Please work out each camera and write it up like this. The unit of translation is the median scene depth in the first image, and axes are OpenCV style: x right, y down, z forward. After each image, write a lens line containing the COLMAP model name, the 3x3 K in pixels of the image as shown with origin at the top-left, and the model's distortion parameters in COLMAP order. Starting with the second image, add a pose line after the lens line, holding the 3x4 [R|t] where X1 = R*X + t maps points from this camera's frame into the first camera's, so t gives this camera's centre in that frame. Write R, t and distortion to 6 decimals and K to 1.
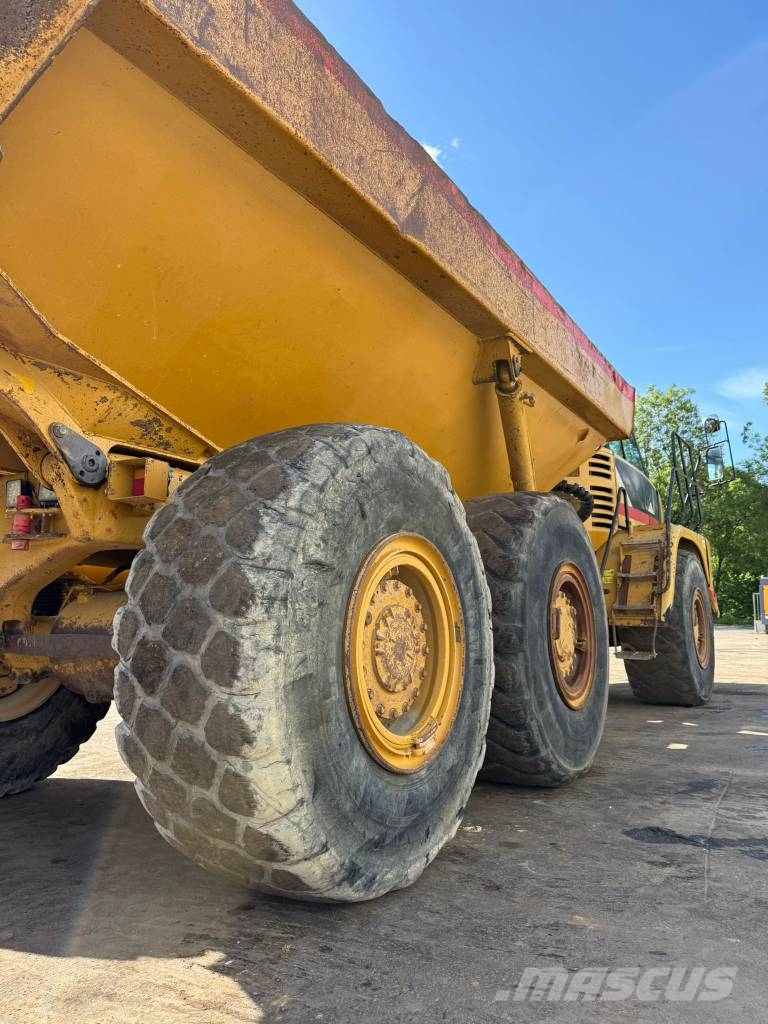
lens RADIAL K [[713.8, 0, 386.5], [0, 713.8, 511.7], [0, 0, 1]] dist [0.068095, -0.082386]
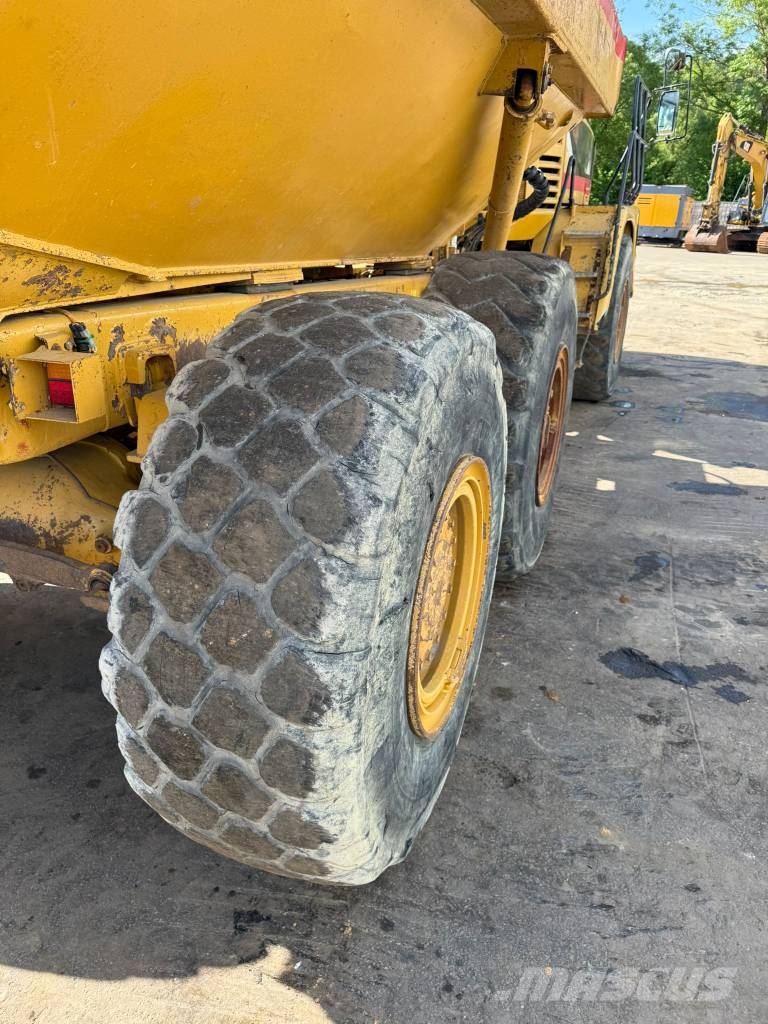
lens RADIAL K [[713.8, 0, 375.0], [0, 713.8, 504.0], [0, 0, 1]] dist [0.068095, -0.082386]
pose [[0.983491, -0.050874, 0.173661, -0.214159], [-0.046666, 0.855905, 0.515023, -0.356341], [-0.174839, -0.514625, 0.839400, 0.407361]]
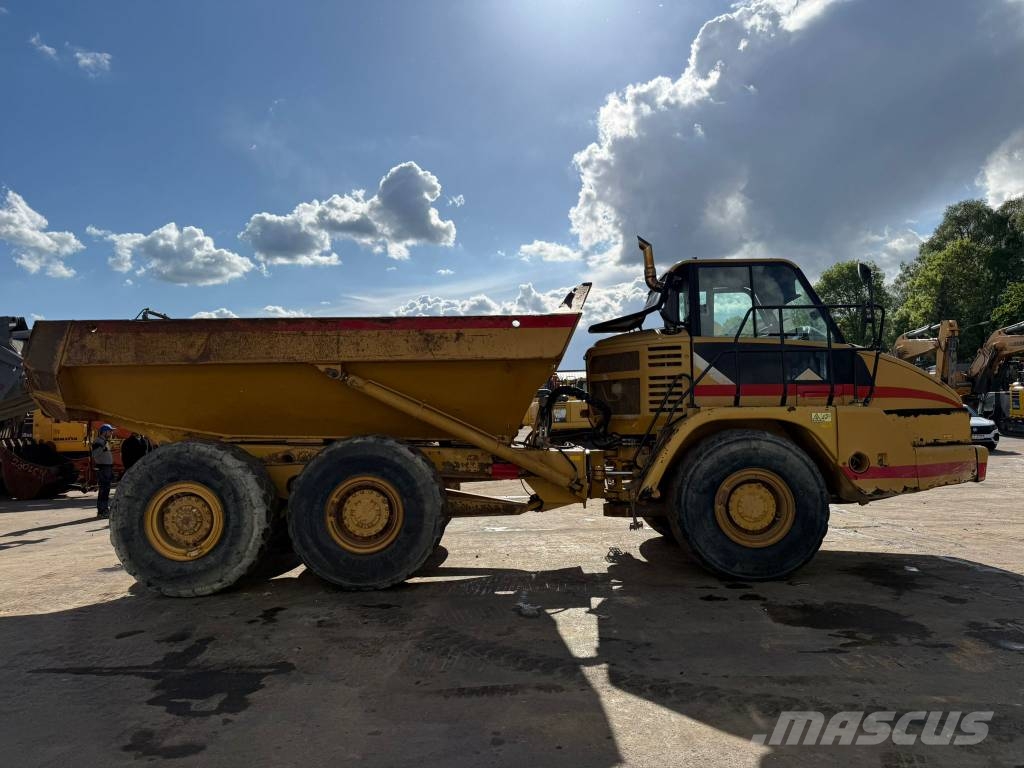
lens RADIAL K [[713.8, 0, 516.3], [0, 713.8, 391.2], [0, 0, 1]] dist [0.068095, -0.082386]
pose [[0.545760, -0.037168, -0.837117, 3.582306], [0.140018, 0.989015, 0.047373, -0.309686], [0.826161, -0.143066, 0.544968, 0.647055]]
